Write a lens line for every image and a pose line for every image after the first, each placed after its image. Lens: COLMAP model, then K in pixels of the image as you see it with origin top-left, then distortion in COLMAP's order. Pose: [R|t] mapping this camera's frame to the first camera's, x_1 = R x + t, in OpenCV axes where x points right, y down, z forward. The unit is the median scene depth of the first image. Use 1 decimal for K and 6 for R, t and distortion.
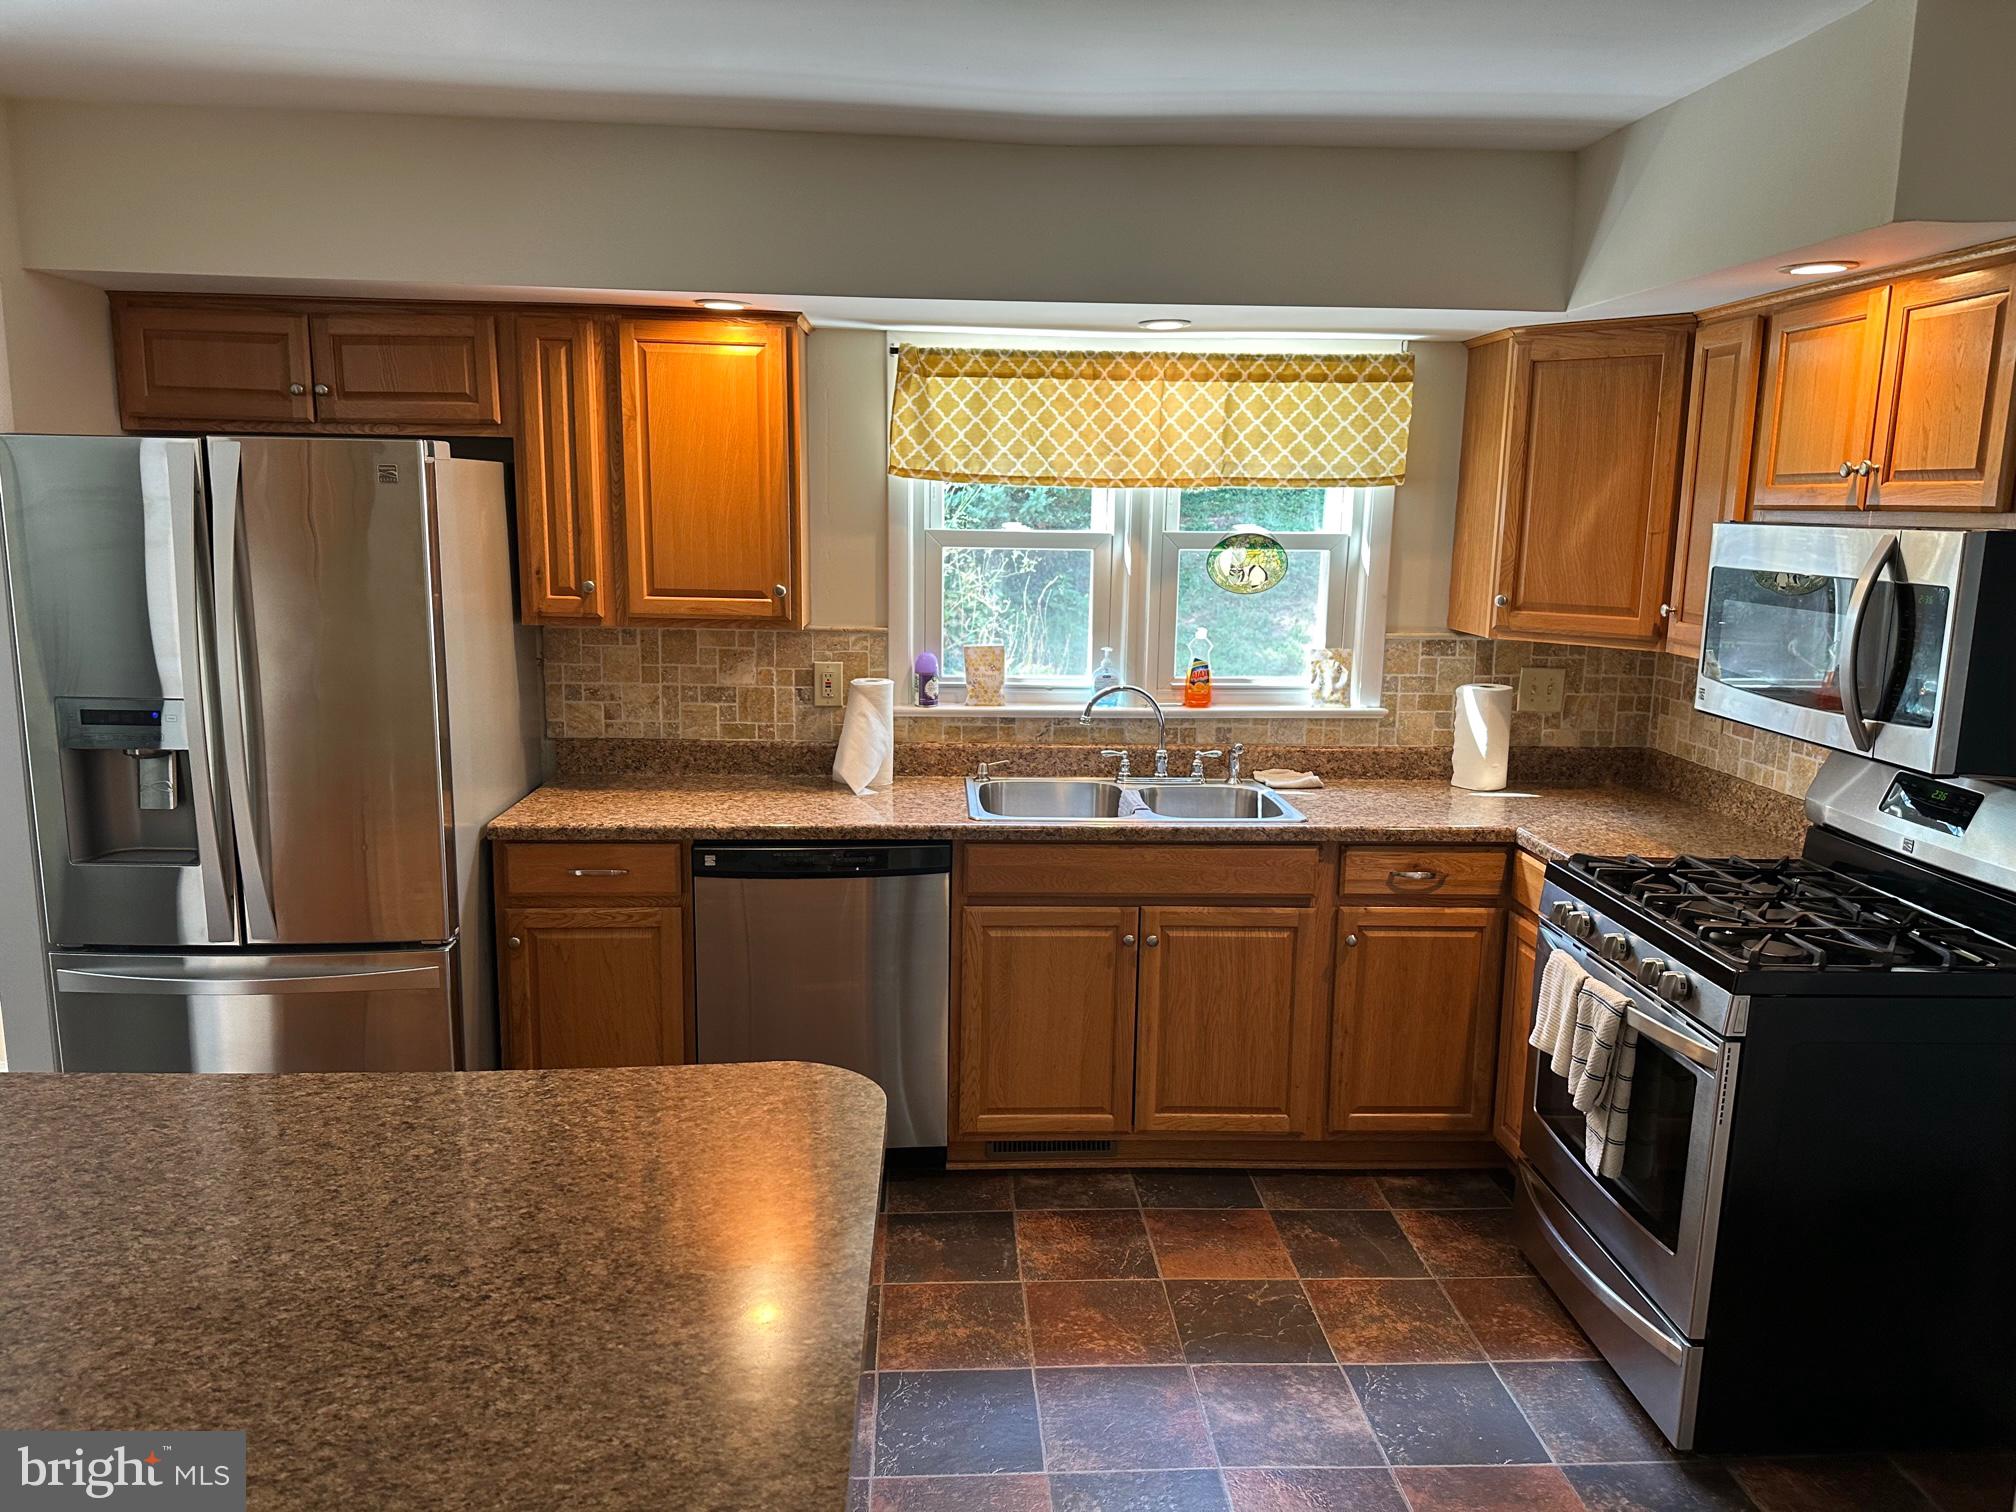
lens RADIAL K [[1409.5, 0, 1017.7], [0, 1409.5, 751.2], [0, 0, 1]] dist [0.178976, -0.370926]
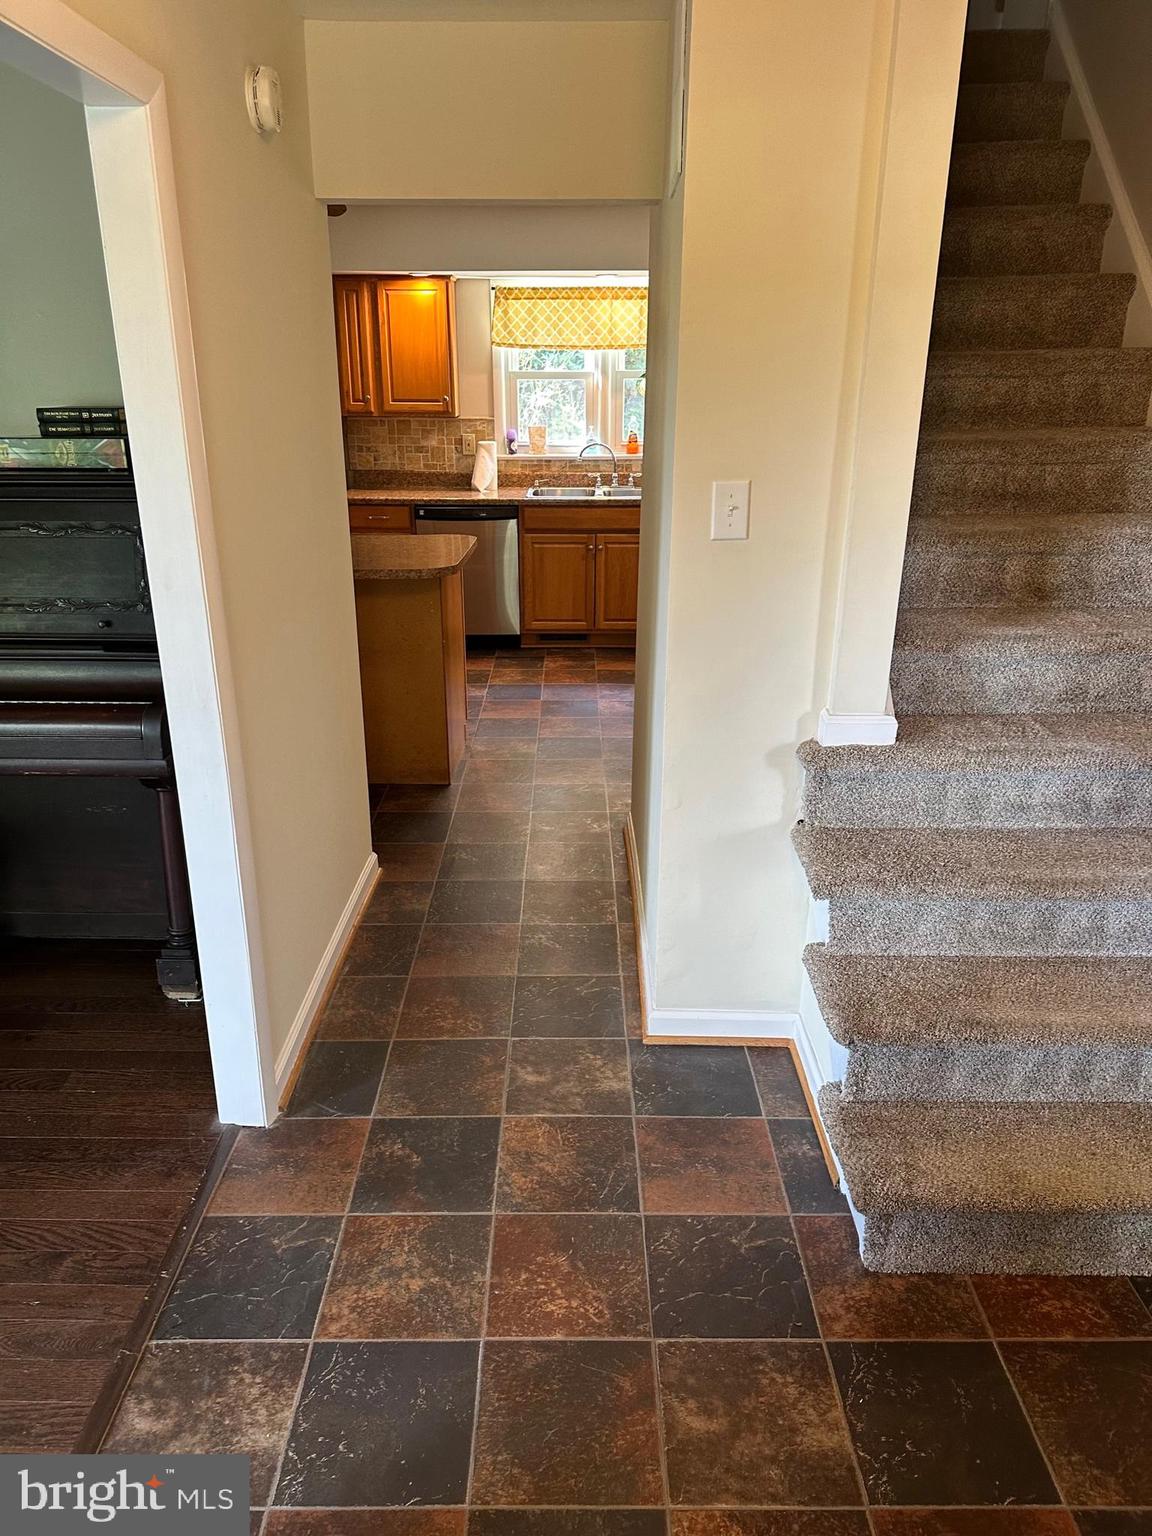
lens RADIAL K [[1073.9, 0, 570.0], [0, 1073.9, 764.7], [0, 0, 1]] dist [0.178976, -0.370926]
pose [[0.997742, 0.006283, -0.066864, 0.166282], [0.005784, 0.983875, 0.178763, 0.163970], [0.066909, -0.178746, 0.981618, -0.891172]]
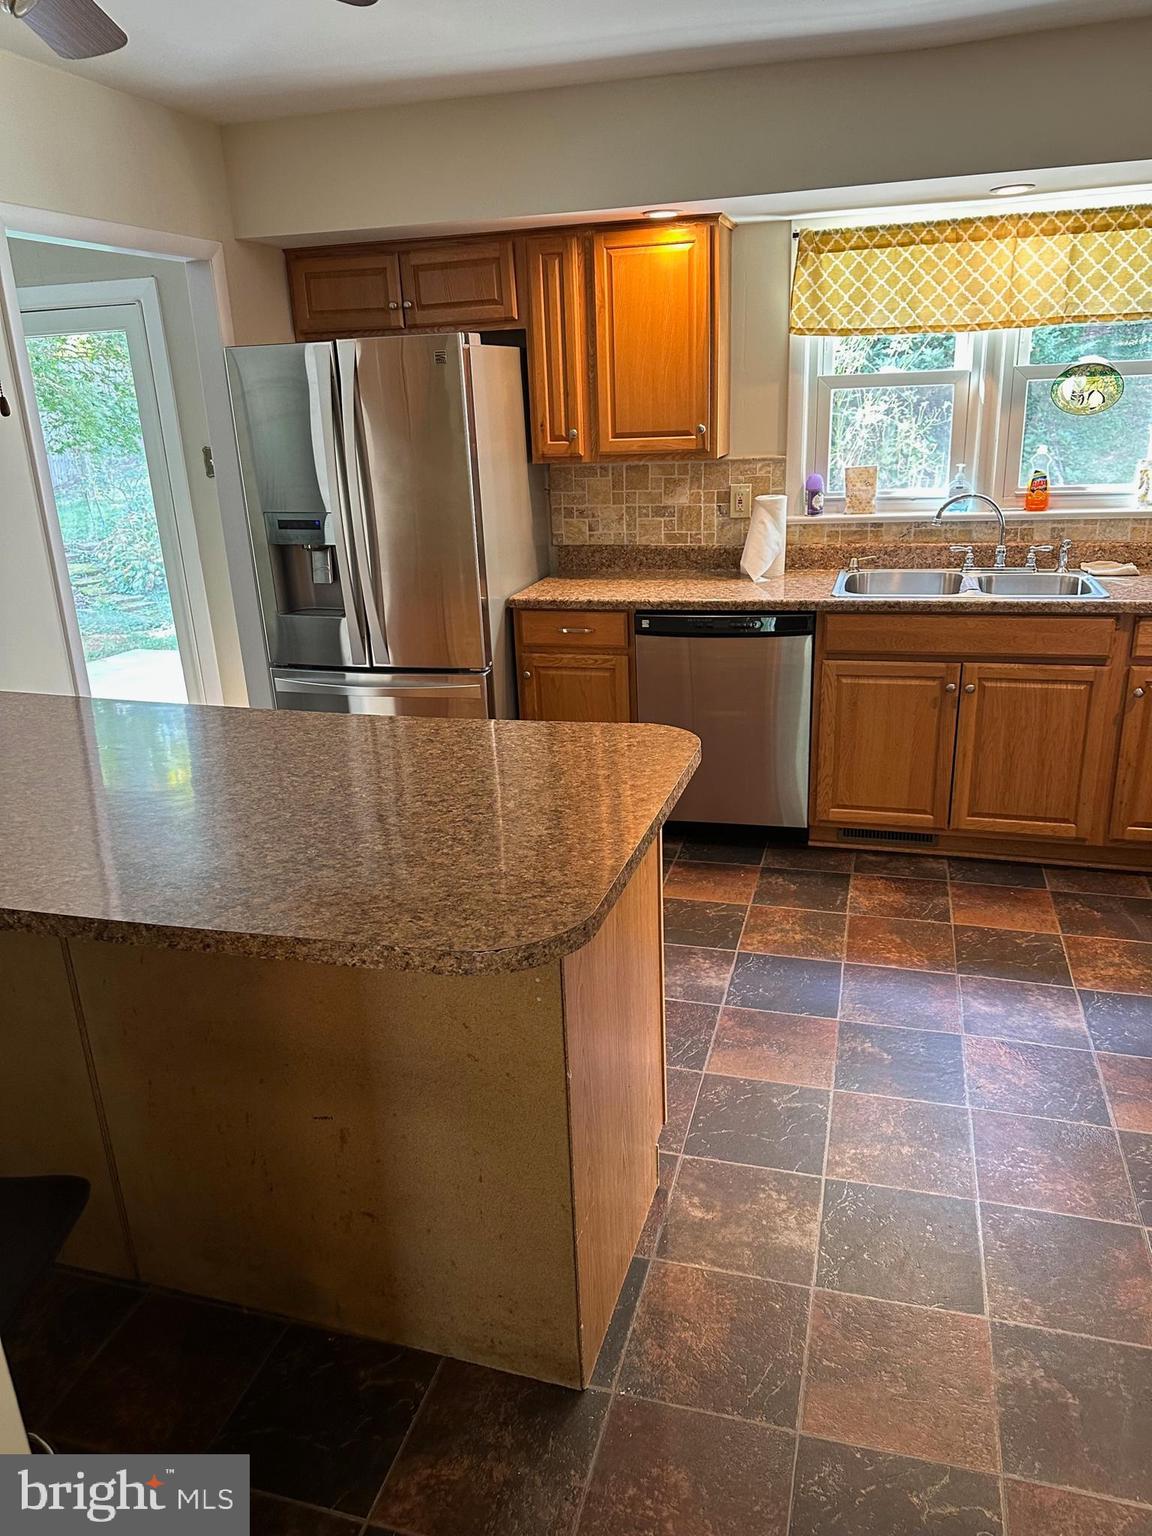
lens RADIAL K [[1073.9, 0, 570.0], [0, 1073.9, 764.7], [0, 0, 1]] dist [0.178976, -0.370926]
pose [[0.939812, 0.056295, -0.337024, 0.089914], [-0.000667, 0.986635, 0.162944, 0.036820], [0.341693, -0.152912, 0.927289, -0.082564]]
